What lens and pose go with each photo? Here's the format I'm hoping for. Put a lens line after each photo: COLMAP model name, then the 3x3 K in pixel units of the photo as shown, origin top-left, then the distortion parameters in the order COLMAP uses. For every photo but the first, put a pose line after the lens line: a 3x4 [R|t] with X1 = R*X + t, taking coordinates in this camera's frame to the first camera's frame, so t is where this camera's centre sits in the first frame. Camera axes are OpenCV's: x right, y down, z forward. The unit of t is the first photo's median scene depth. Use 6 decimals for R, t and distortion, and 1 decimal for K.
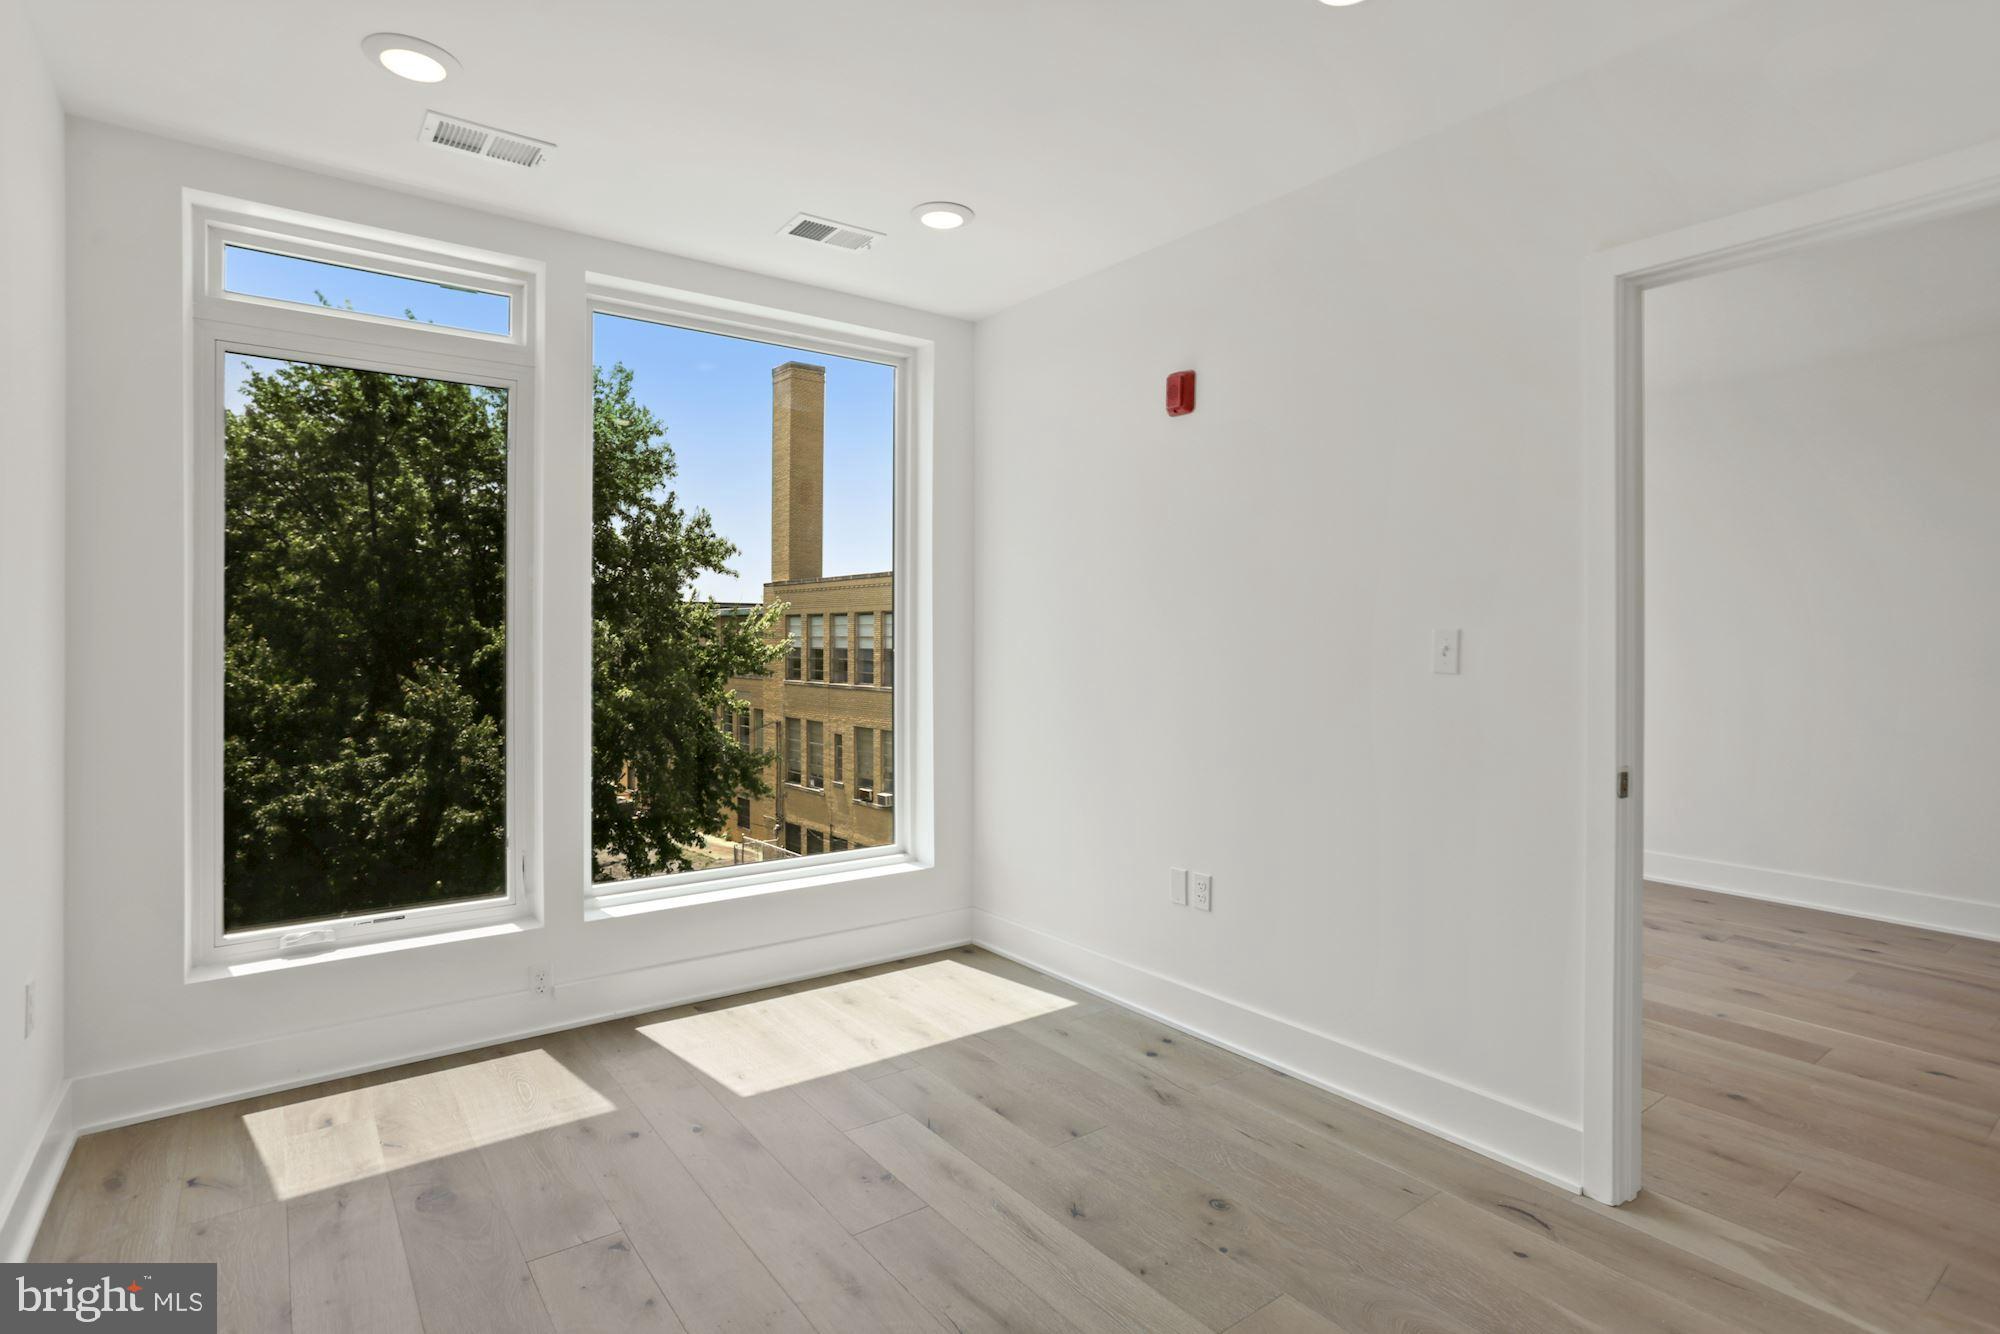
lens RADIAL K [[988.1, 0, 1031.6], [0, 988.1, 634.8], [0, 0, 1]] dist [-0.018517, 0.008883]
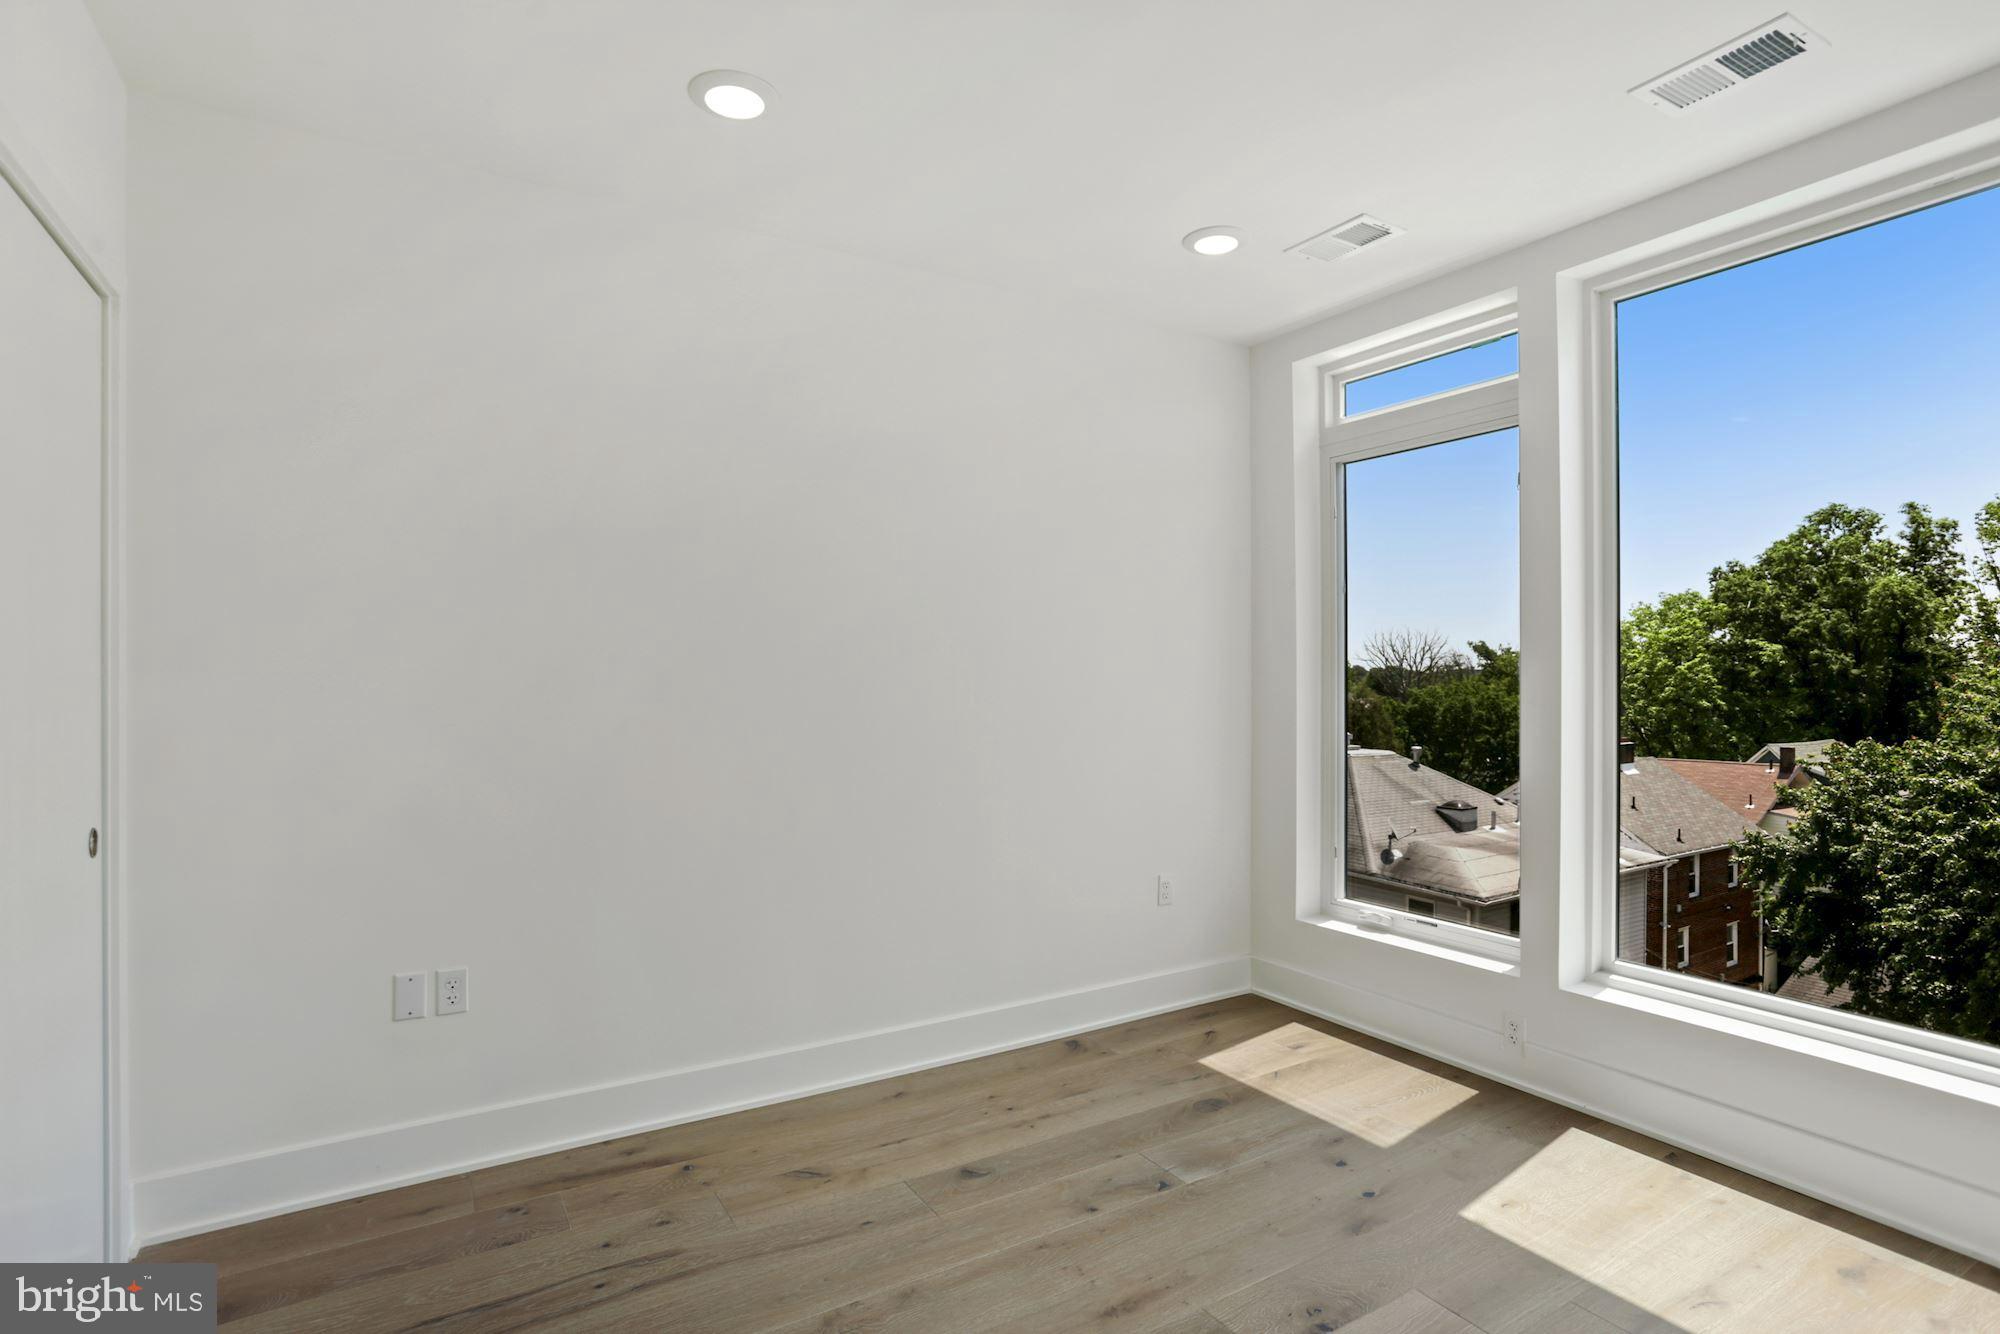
lens RADIAL K [[988.1, 0, 1003.5], [0, 988.1, 678.1], [0, 0, 1]] dist [-0.018517, 0.008883]
pose [[-0.085640, -0.000629, -0.996326, 0.591066], [0.005786, 0.999983, -0.001129, 0.003543], [0.996309, -0.005862, -0.085635, 0.682282]]
